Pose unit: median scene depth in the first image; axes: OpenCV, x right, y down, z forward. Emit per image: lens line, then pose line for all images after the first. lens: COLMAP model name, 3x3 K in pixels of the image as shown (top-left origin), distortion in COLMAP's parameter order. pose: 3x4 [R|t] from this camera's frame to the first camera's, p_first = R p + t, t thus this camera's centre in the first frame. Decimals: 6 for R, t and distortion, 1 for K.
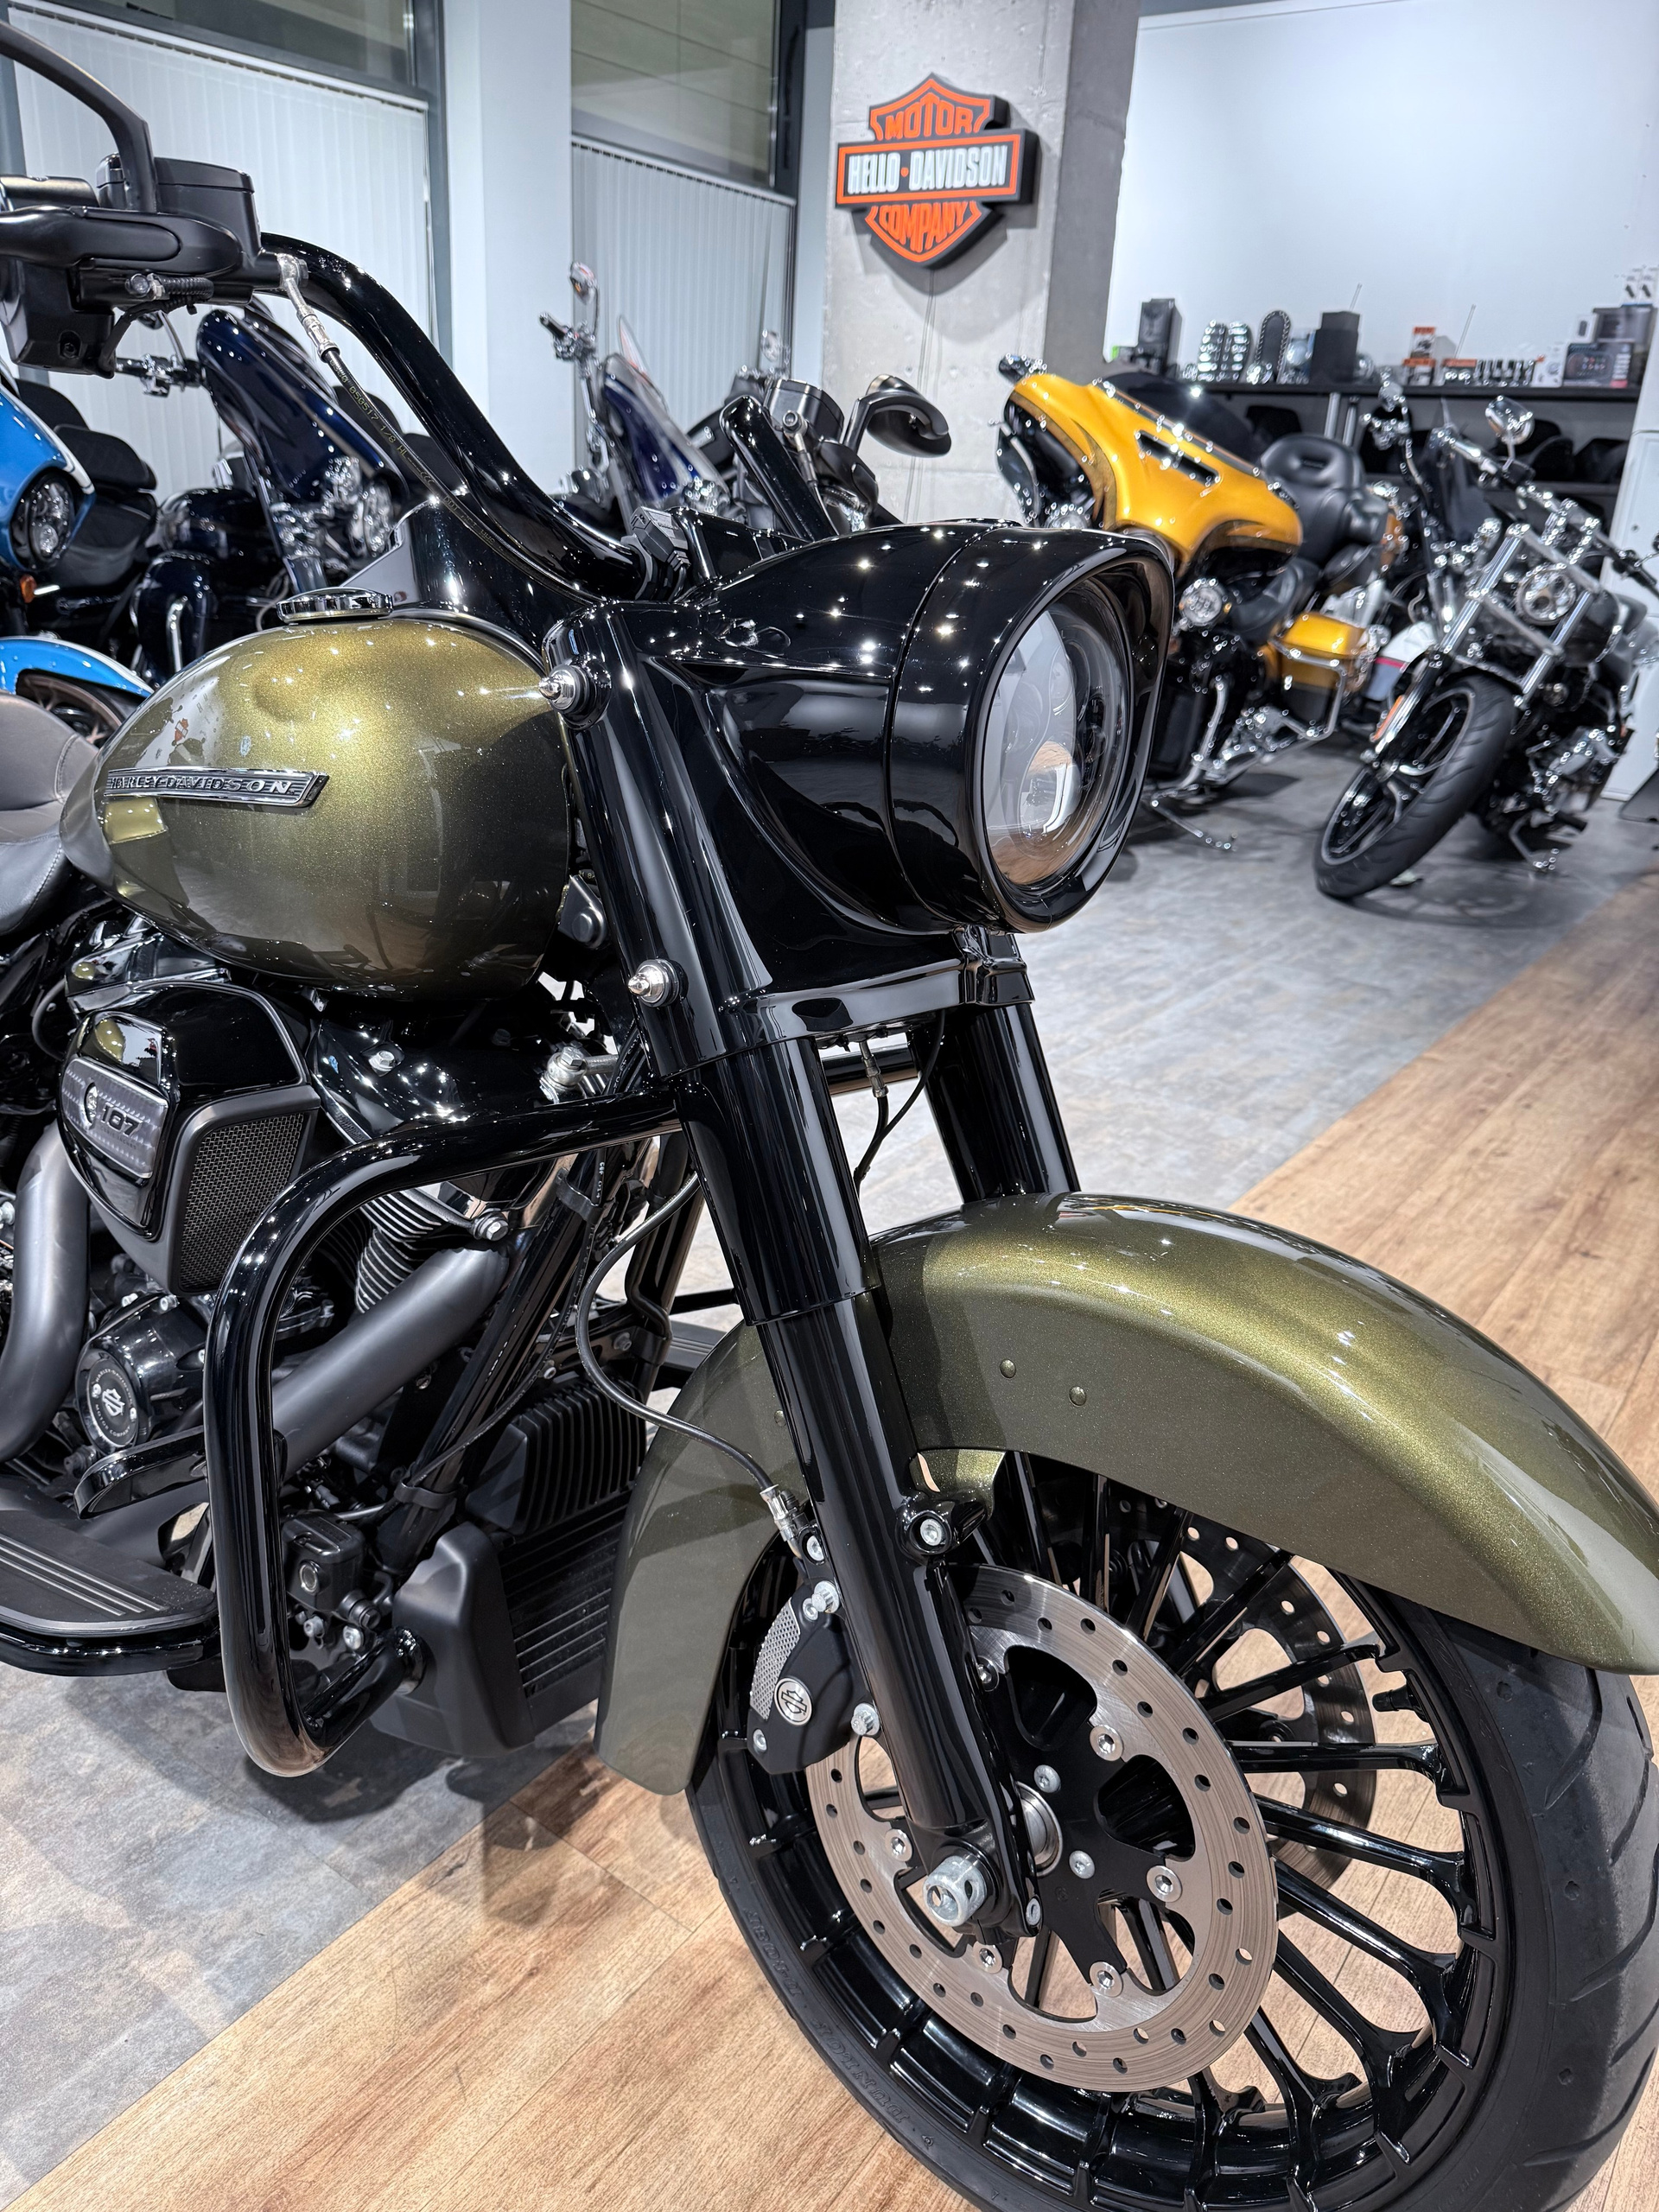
lens RADIAL K [[1540.8, 0, 814.6], [0, 1540.8, 1127.9], [0, 0, 1]] dist [-0.005952, -0.006127]
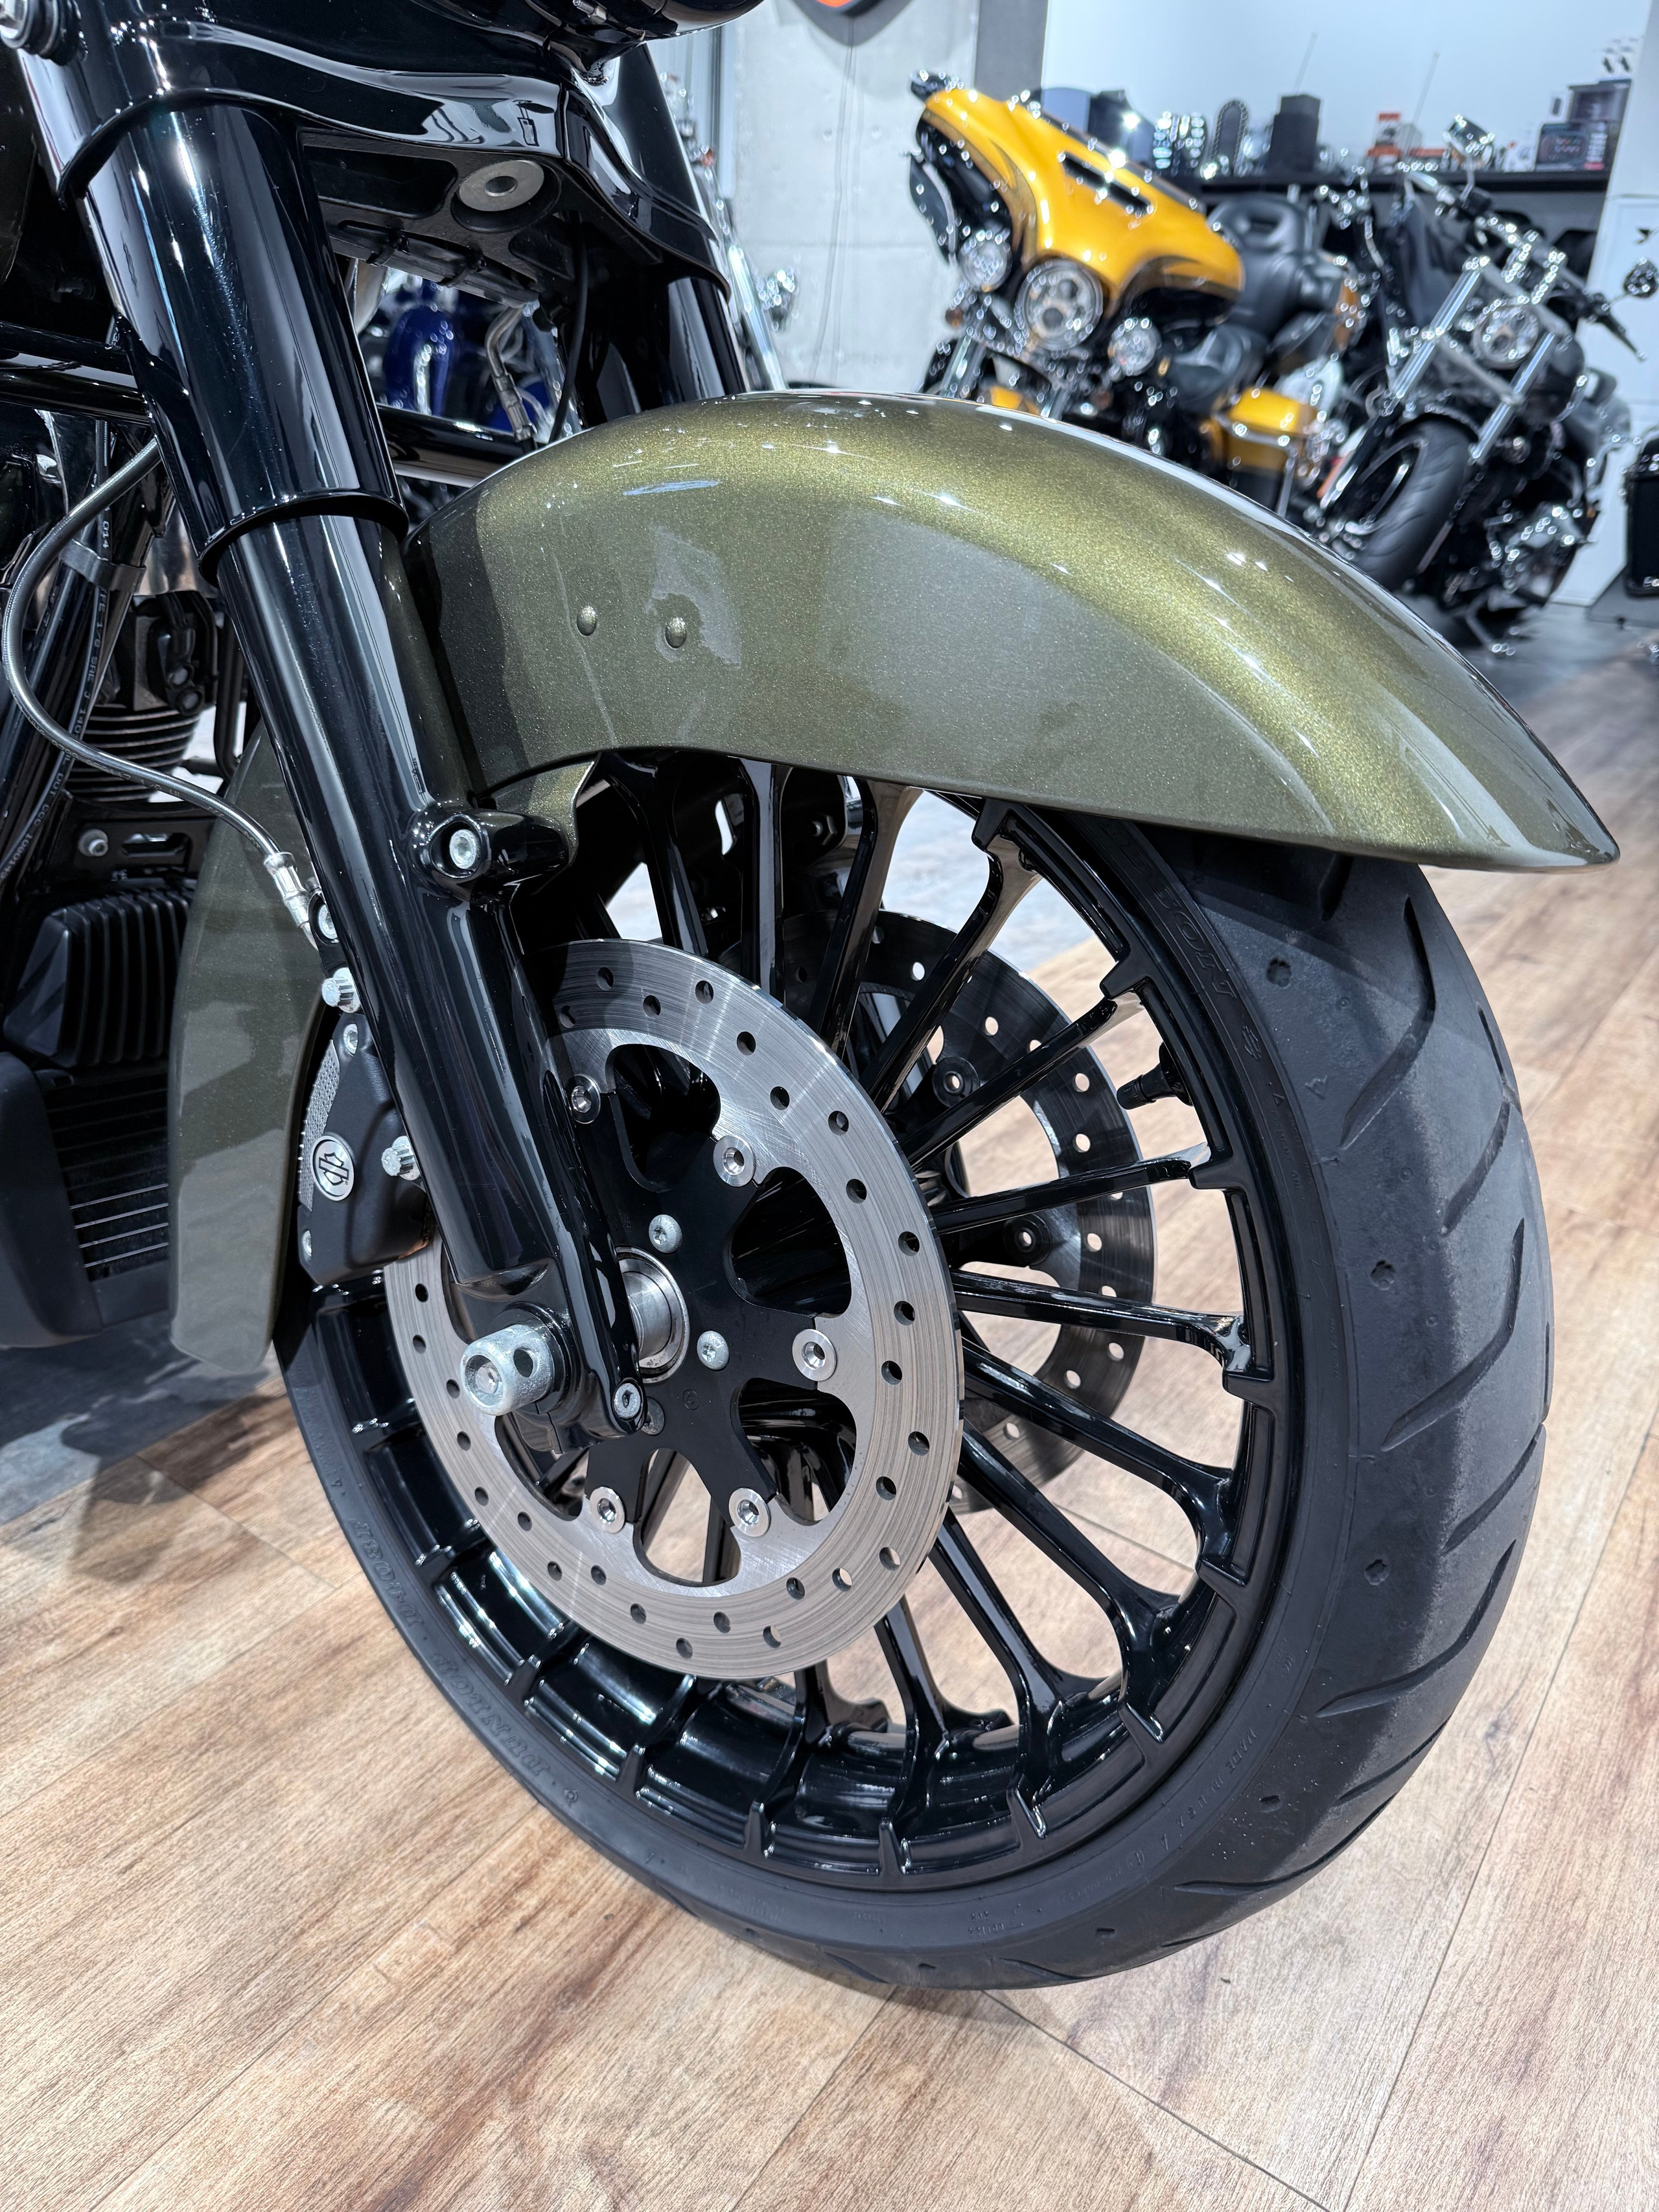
lens RADIAL K [[1548.0, 0, 815.2], [0, 1548.0, 1132.3], [0, 0, 1]] dist [-0.008516, -0.007617]
pose [[0.999801, -0.011260, 0.016472, 0.047709], [0.010309, 0.998335, 0.056753, 0.077442], [-0.017084, -0.056571, 0.998252, 0.070004]]
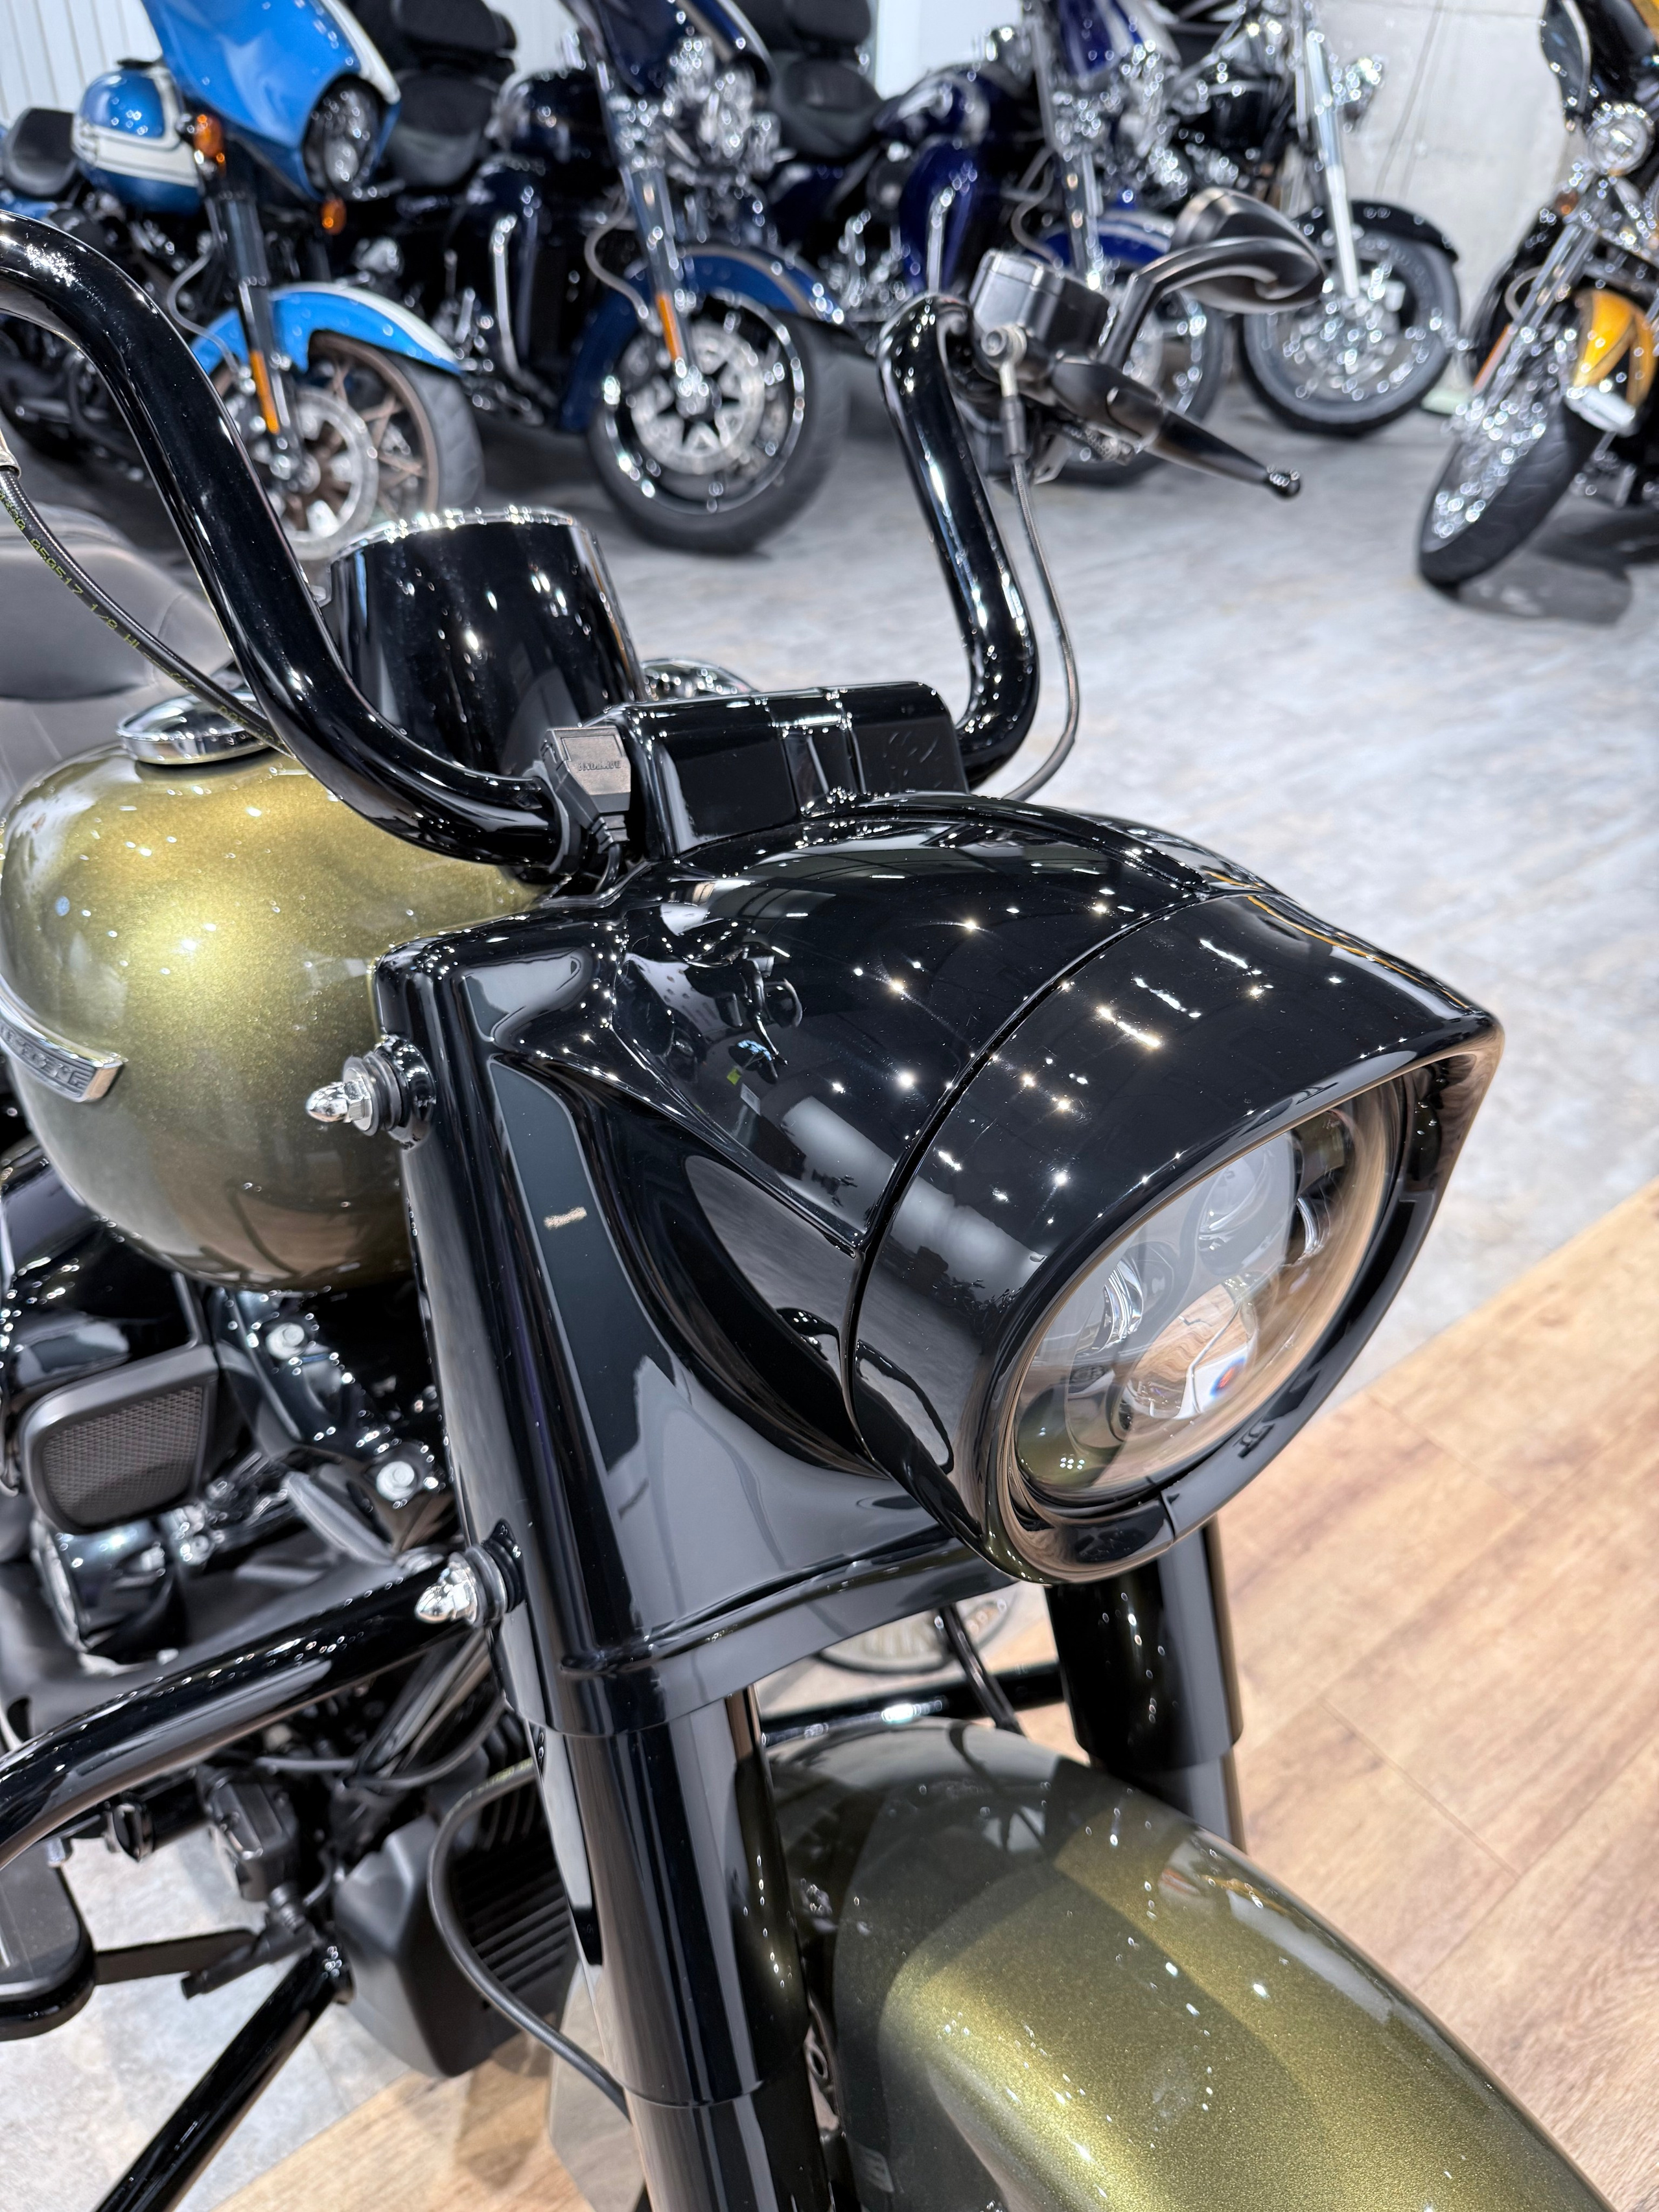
lens RADIAL K [[1579.4, 0, 831.4], [0, 1579.4, 1112.0], [0, 0, 1]] dist [-0.006776, -0.005932]
pose [[0.965097, 0.143642, -0.218985, 0.033618], [-0.087845, 0.965275, 0.246024, -0.098408], [0.246720, -0.218201, 0.944202, 0.101887]]
